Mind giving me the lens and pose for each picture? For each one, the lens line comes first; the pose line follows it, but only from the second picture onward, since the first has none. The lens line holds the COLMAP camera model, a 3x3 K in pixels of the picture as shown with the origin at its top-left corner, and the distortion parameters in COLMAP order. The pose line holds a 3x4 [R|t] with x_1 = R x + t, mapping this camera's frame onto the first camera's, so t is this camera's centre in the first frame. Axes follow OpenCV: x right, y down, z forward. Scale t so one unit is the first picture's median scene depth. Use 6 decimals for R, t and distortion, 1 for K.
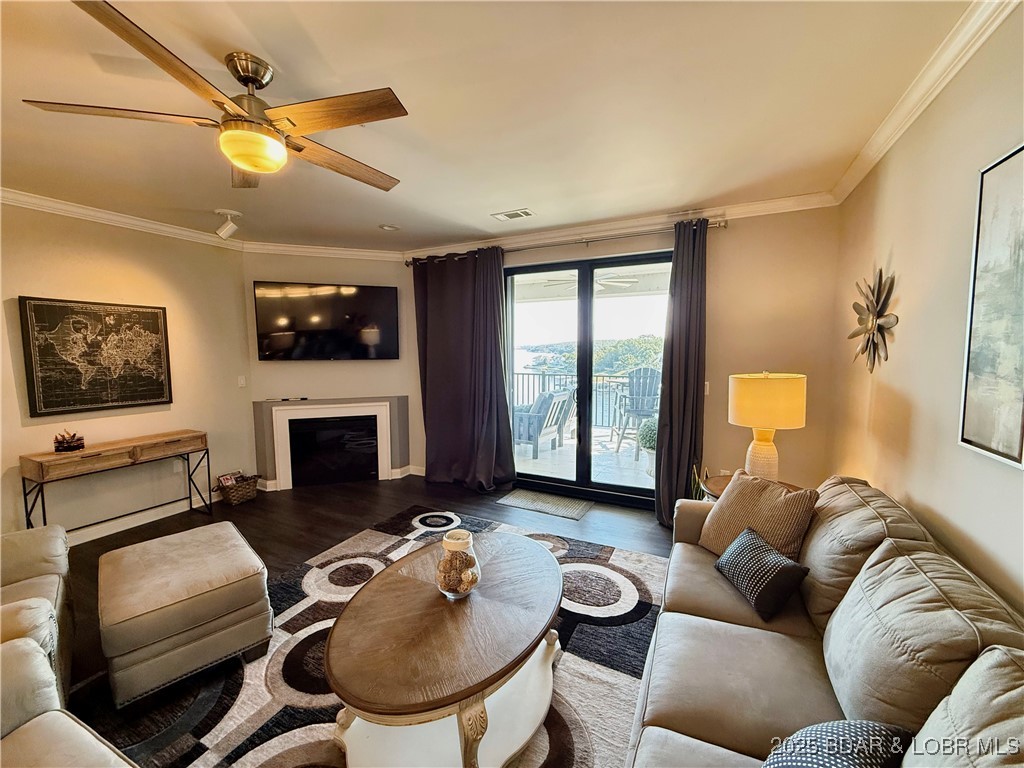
lens RADIAL K [[409.8, 0, 507.6], [0, 409.8, 384.0], [0, 0, 1]] dist [0.000676, 0.000058]
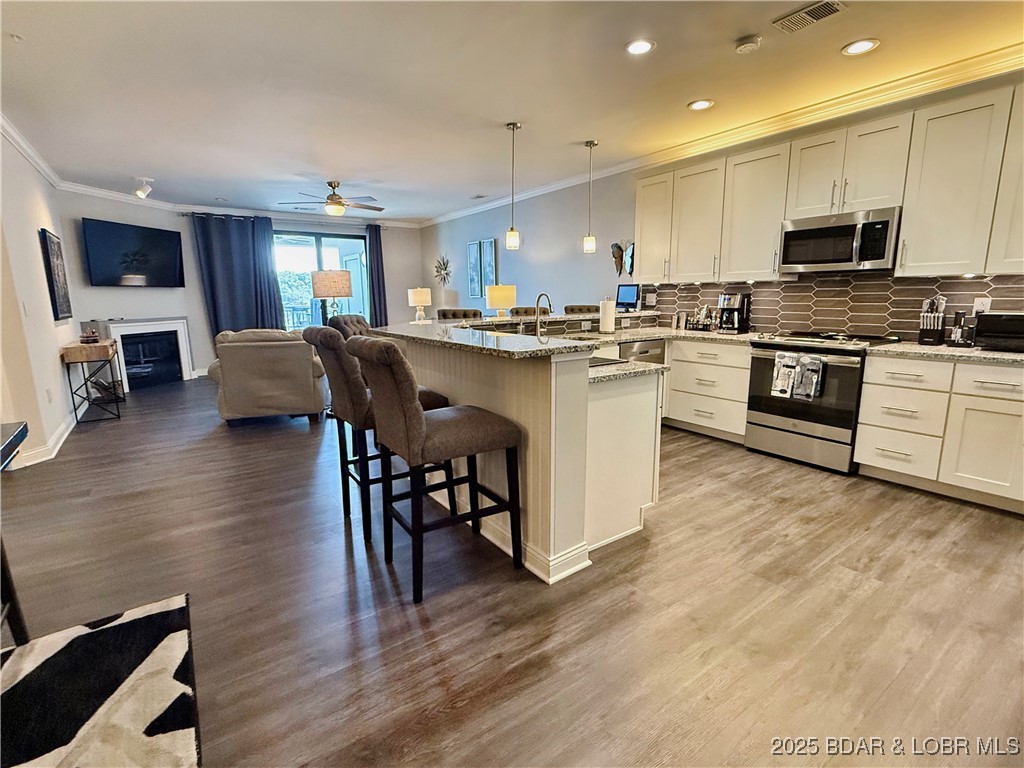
lens RADIAL K [[481.2, 0, 509.8], [0, 481.2, 383.6], [0, 0, 1]] dist [-0.001365, -0.000143]
pose [[0.469938, -0.161530, 0.867794, -1.616113], [0.088171, 0.986787, 0.135932, 0.176846], [-0.878285, 0.012634, 0.477971, -0.909339]]
